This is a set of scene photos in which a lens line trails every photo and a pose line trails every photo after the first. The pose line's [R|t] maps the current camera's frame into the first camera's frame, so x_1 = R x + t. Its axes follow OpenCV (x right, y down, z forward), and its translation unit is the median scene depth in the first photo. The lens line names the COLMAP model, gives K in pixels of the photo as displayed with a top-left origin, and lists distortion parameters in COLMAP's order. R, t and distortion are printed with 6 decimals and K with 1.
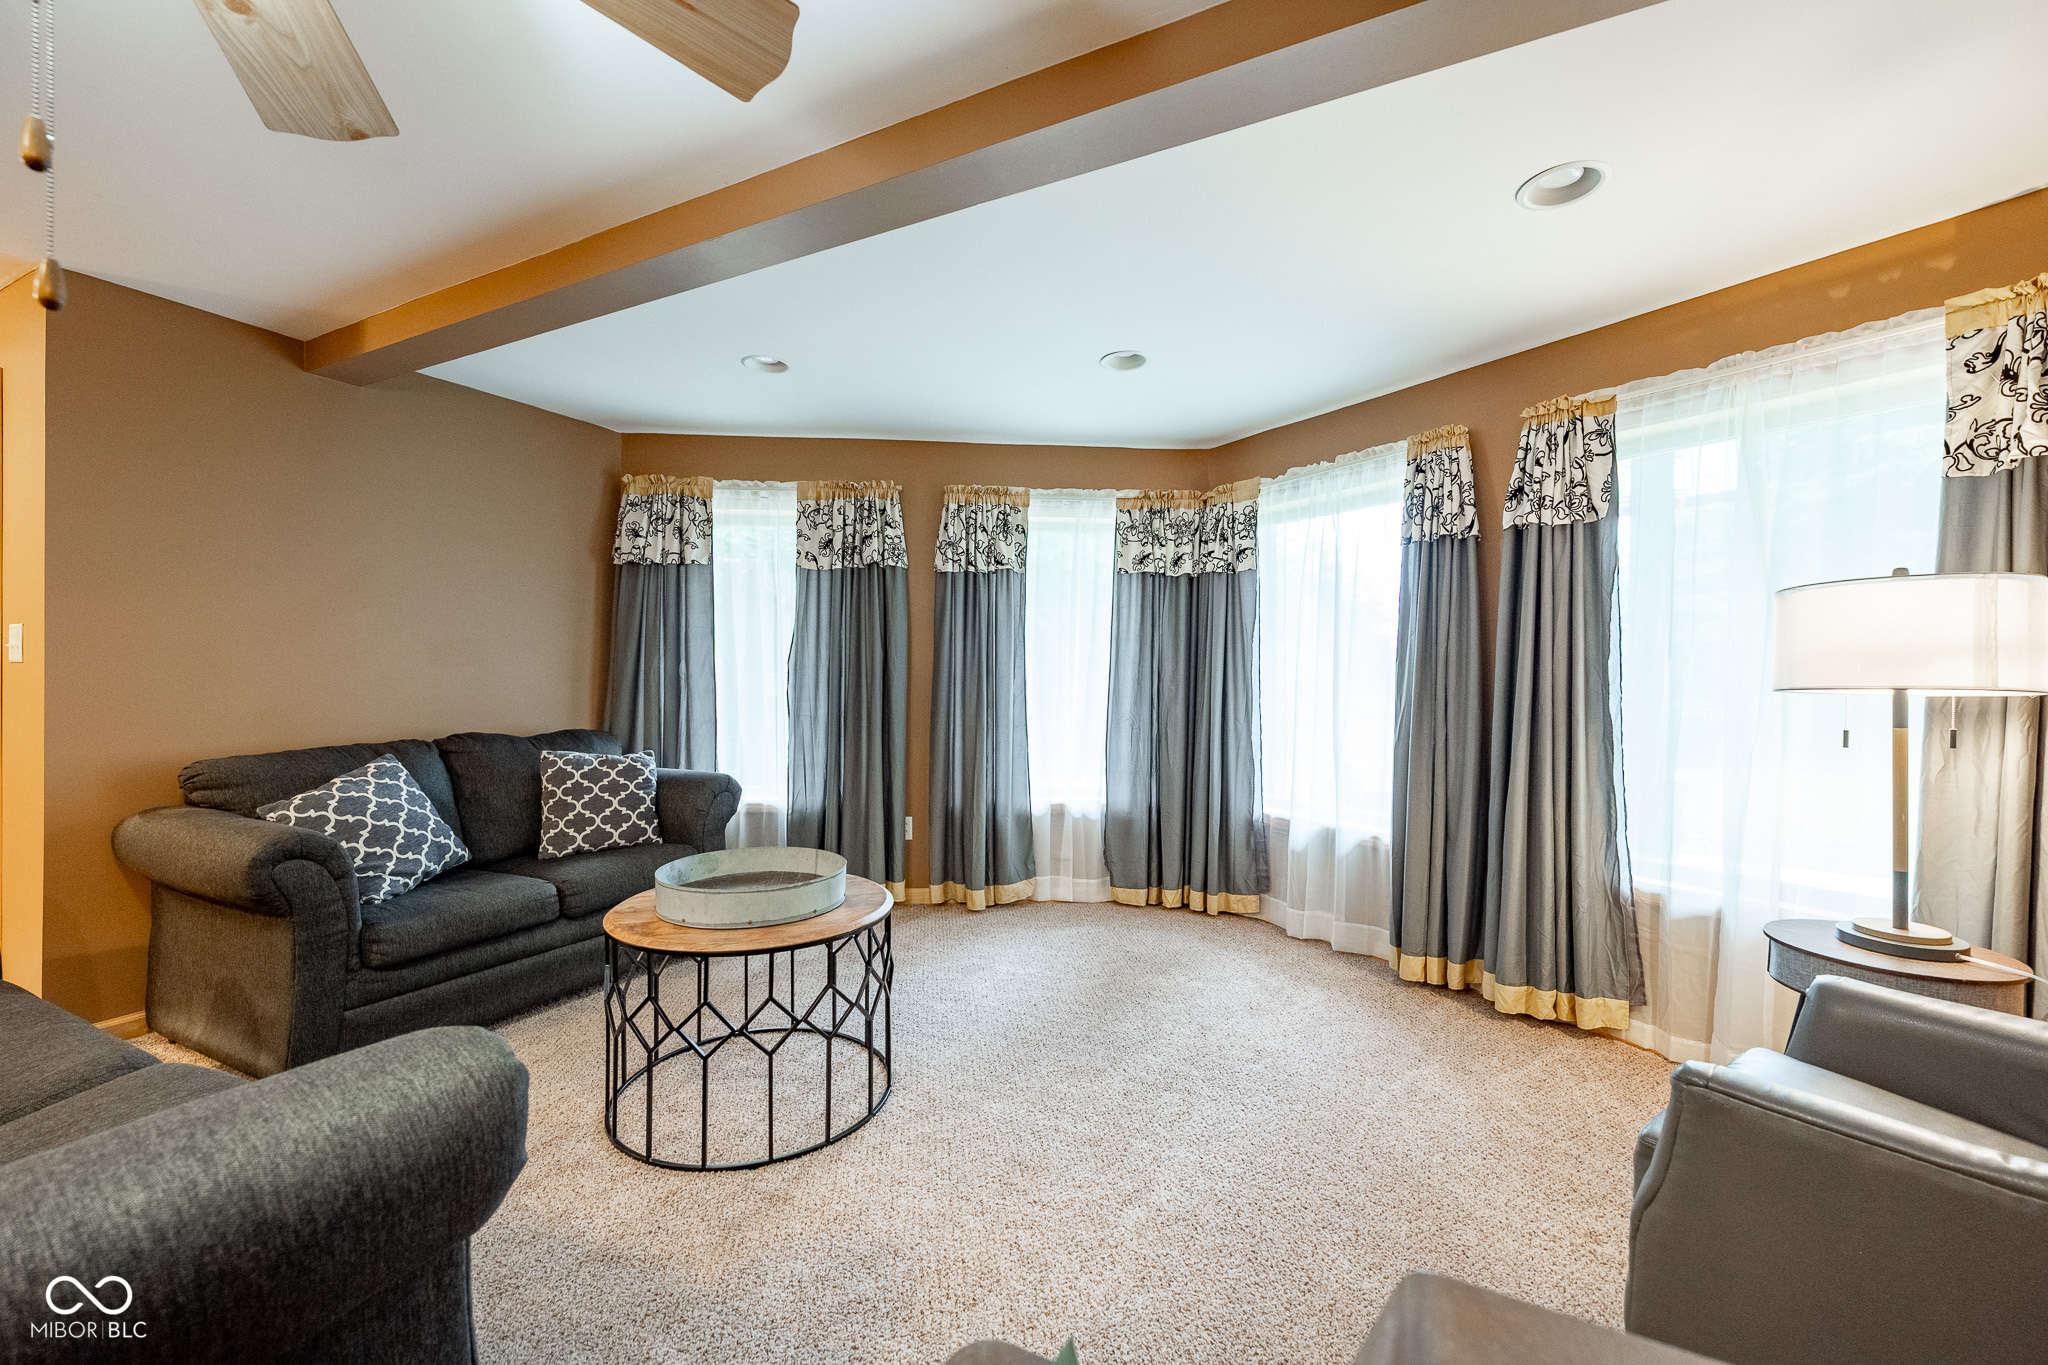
lens RADIAL K [[810.7, 0, 1026.2], [0, 810.7, 682.4], [0, 0, 1]] dist [-0.001032, 0.000763]
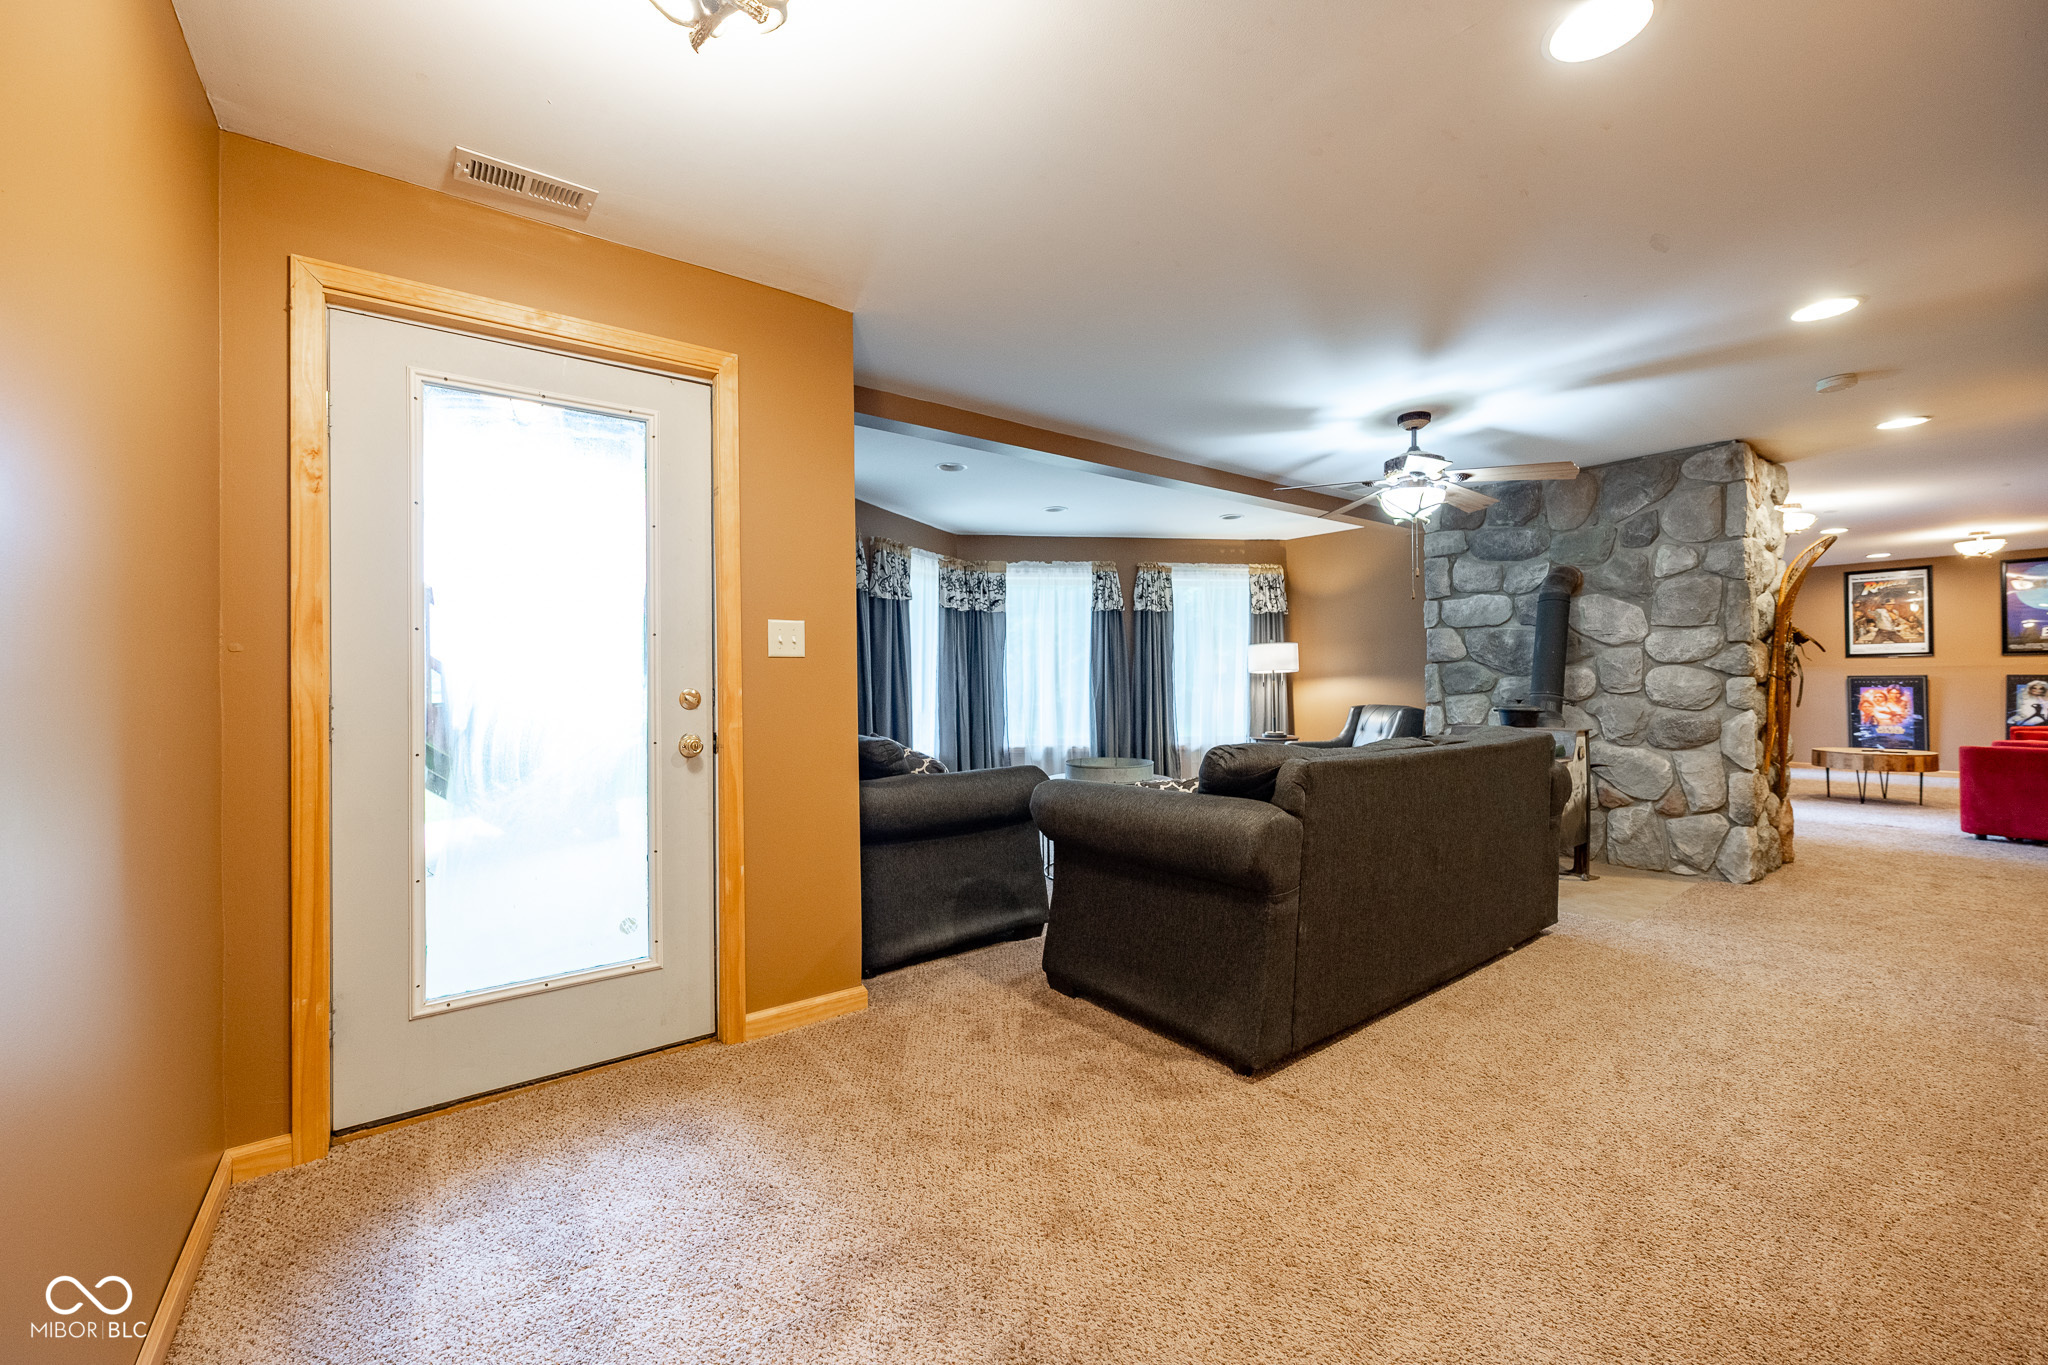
lens RADIAL K [[810.7, 0, 1021.7], [0, 810.7, 679.1], [0, 0, 1]] dist [-0.001032, 0.000763]
pose [[0.437756, -0.013171, 0.898997, -1.330679], [0.019096, 0.999803, 0.005349, 0.001843], [-0.898891, 0.014825, 0.437922, 0.173507]]
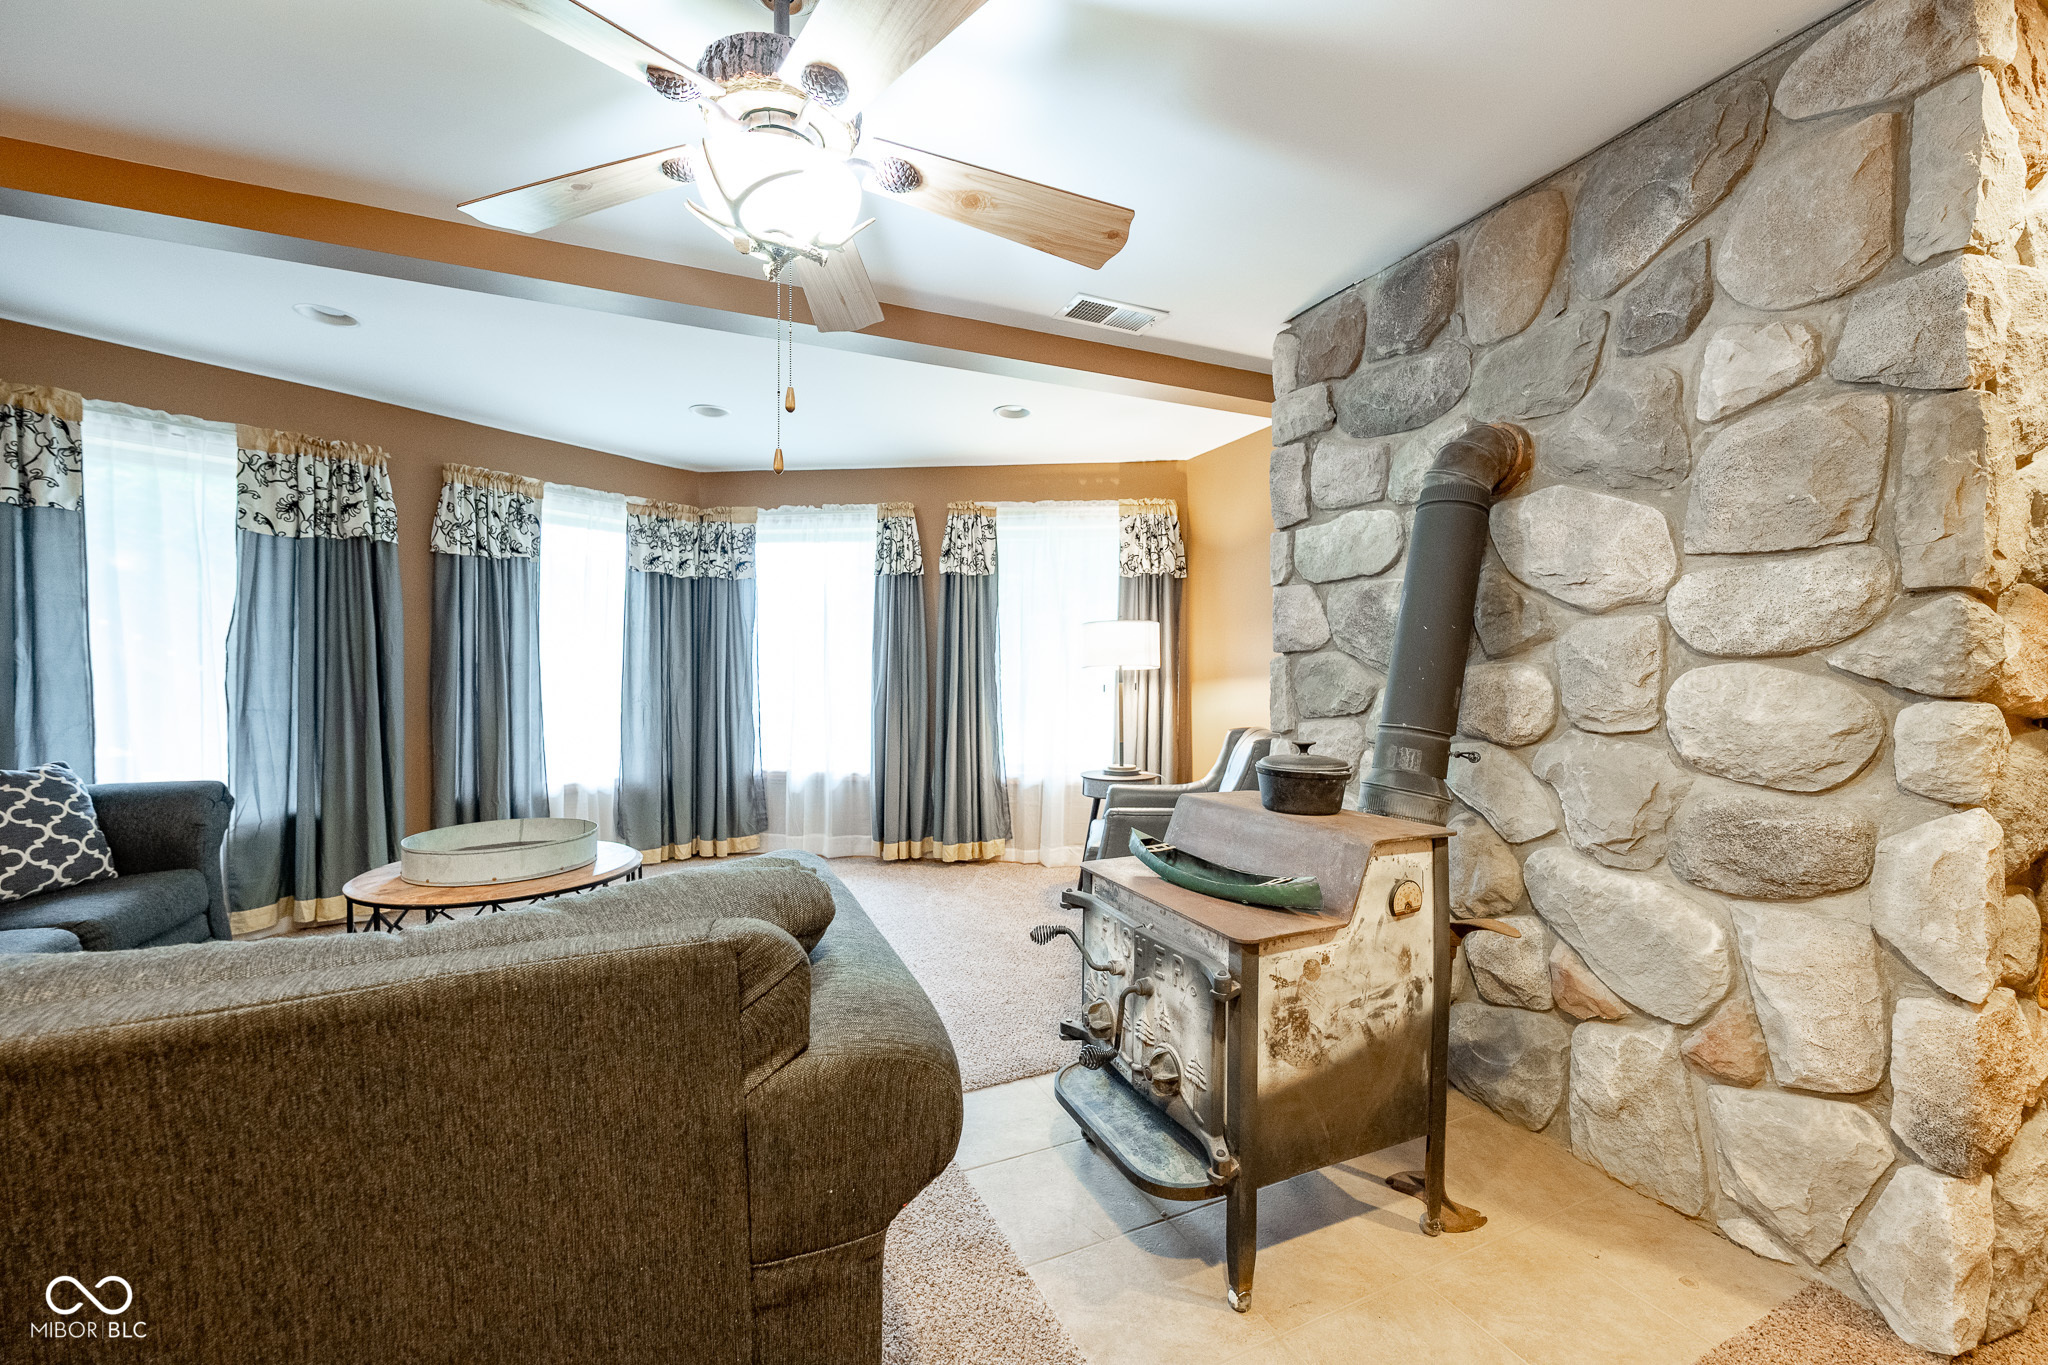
lens RADIAL K [[810.7, 0, 1028.4], [0, 810.7, 683.3], [0, 0, 1]] dist [-0.001032, 0.000763]
pose [[0.637581, -0.018049, 0.770172, -0.425303], [0.008277, 0.999828, 0.016578, 0.006781], [-0.770339, -0.004195, 0.637621, -0.143815]]
